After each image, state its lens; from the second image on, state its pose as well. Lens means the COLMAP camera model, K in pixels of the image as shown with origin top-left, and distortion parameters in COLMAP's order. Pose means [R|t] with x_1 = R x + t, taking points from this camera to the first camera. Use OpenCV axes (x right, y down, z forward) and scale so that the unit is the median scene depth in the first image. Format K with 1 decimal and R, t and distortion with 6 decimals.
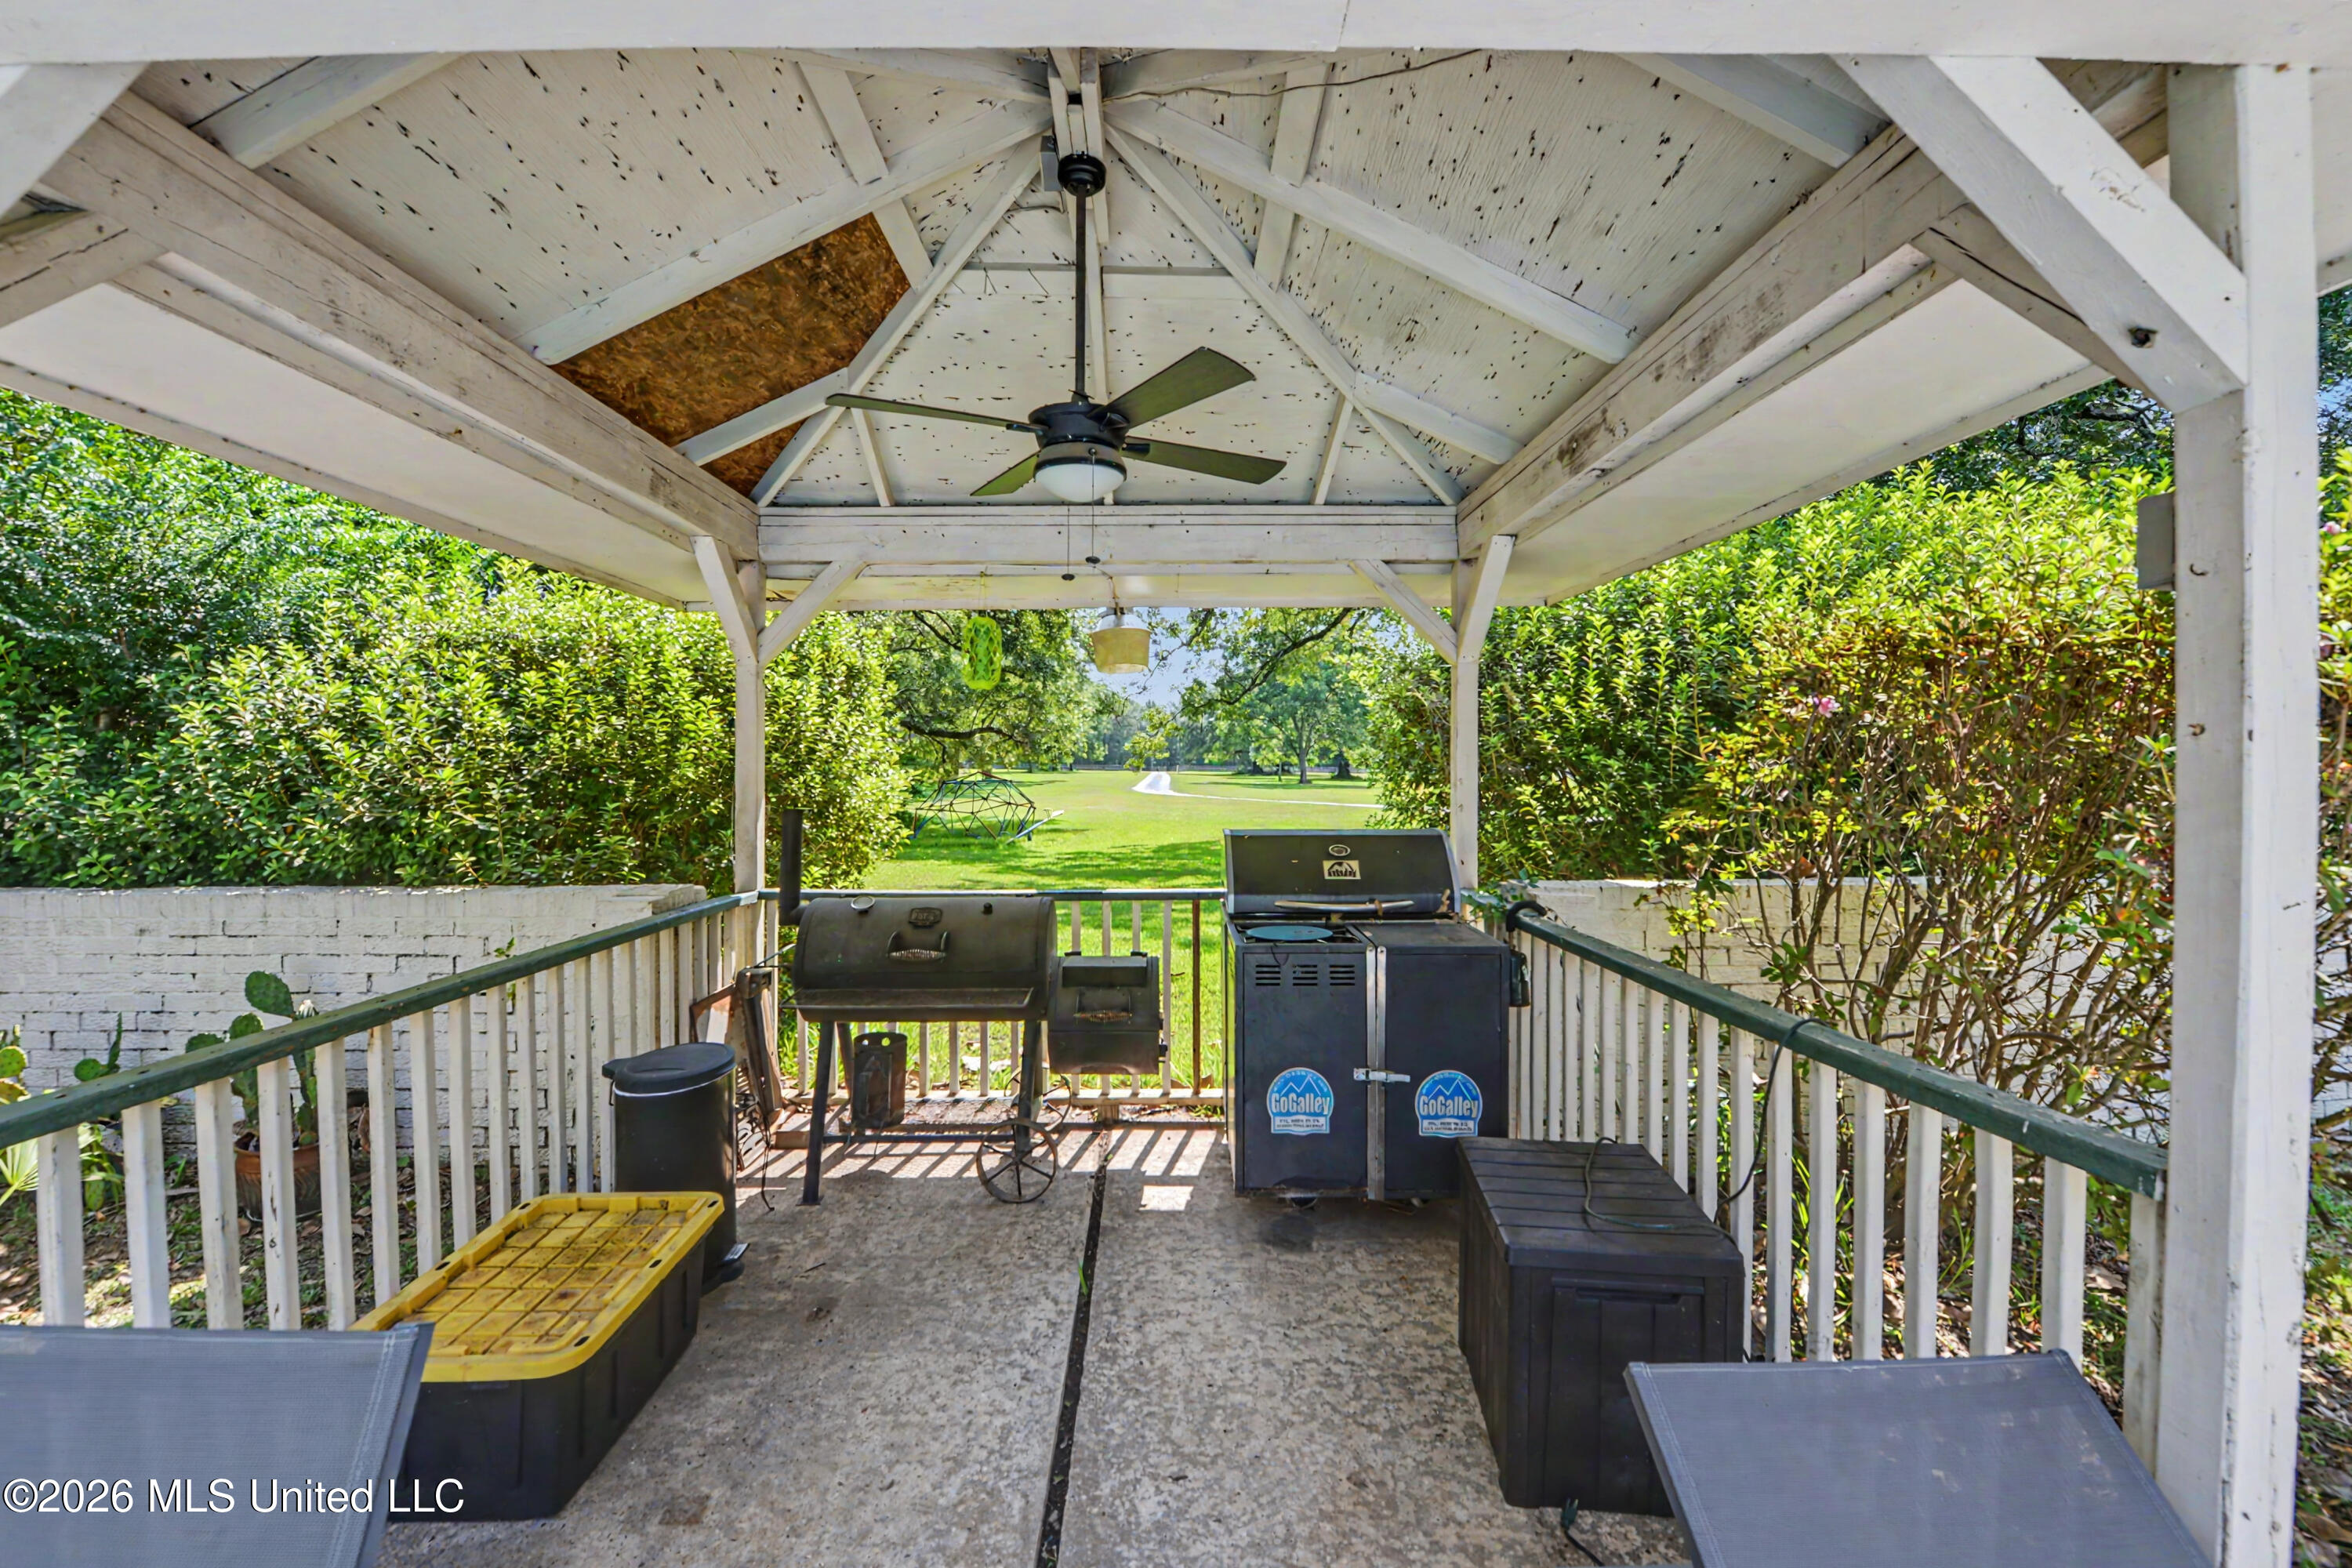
lens RADIAL K [[950.5, 0, 1174.4], [0, 950.5, 780.4], [0, 0, 1]] dist [-0.019203, -0.000405]
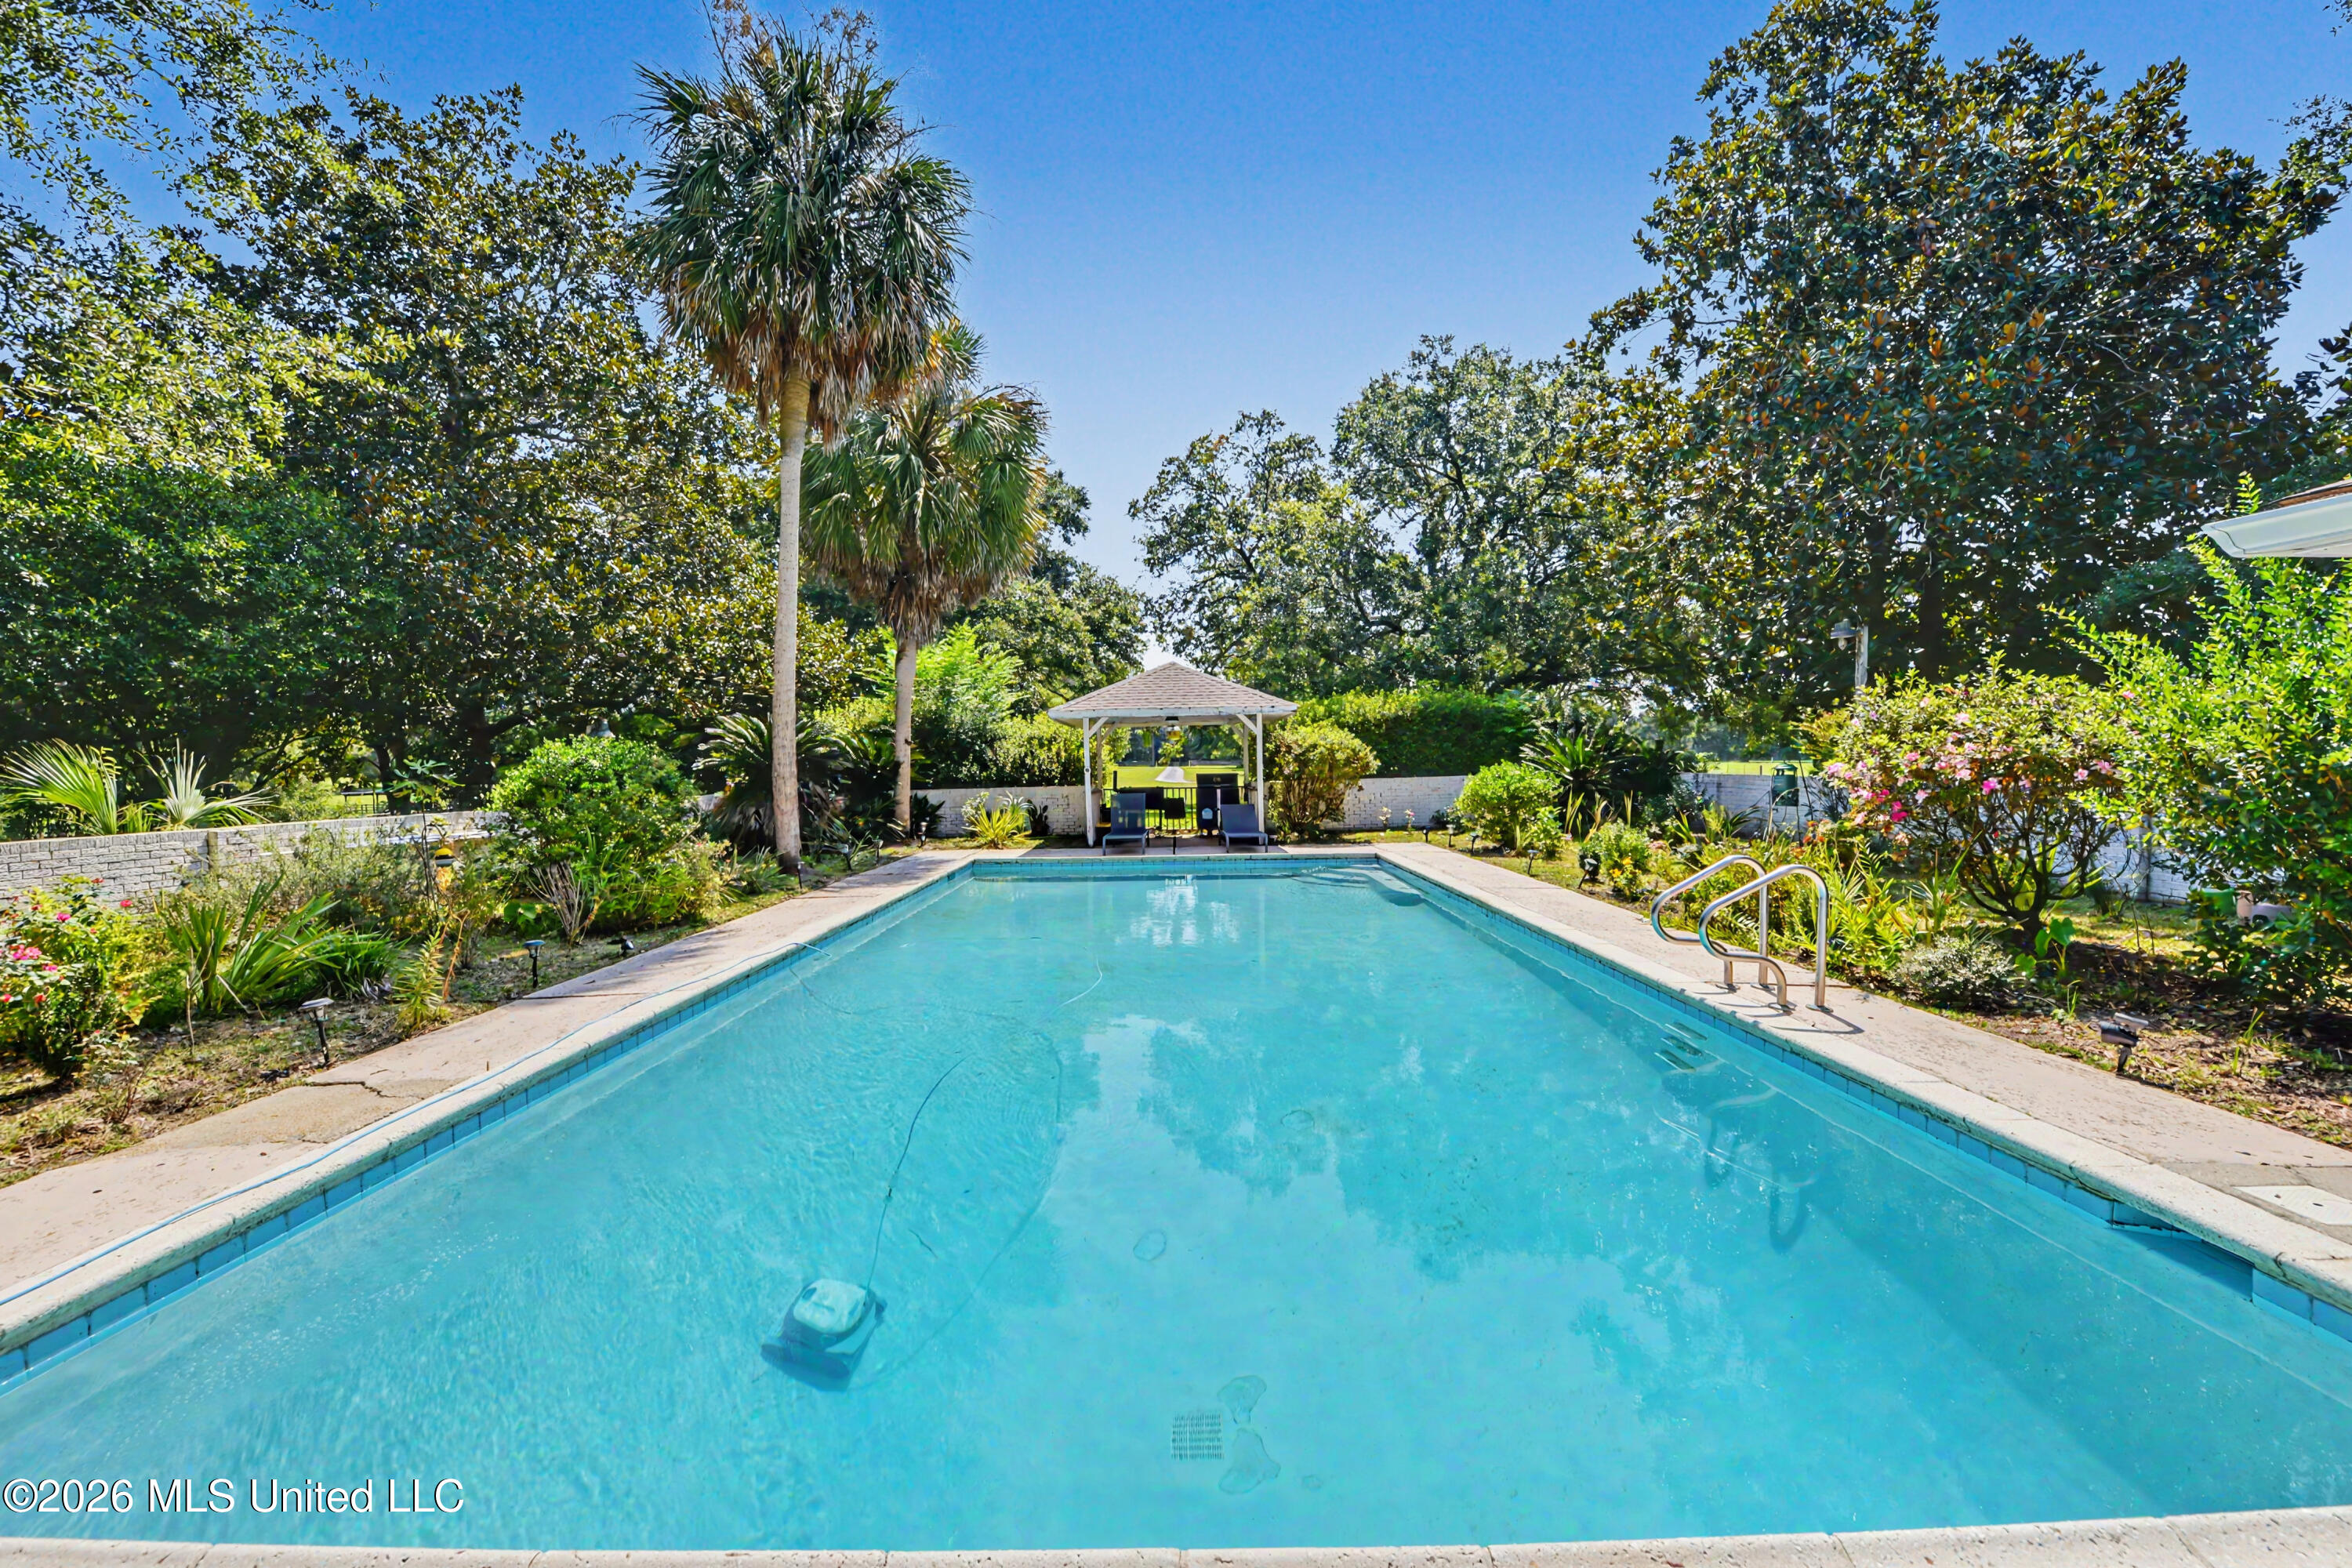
lens RADIAL K [[950.5, 0, 1174.0], [0, 950.5, 783.0], [0, 0, 1]] dist [-0.019203, -0.000405]
pose [[0.999925, -0.009136, -0.008188, -0.026995], [0.009178, 0.999945, 0.005015, 0.079363], [0.008142, -0.005090, 0.999954, -4.345116]]
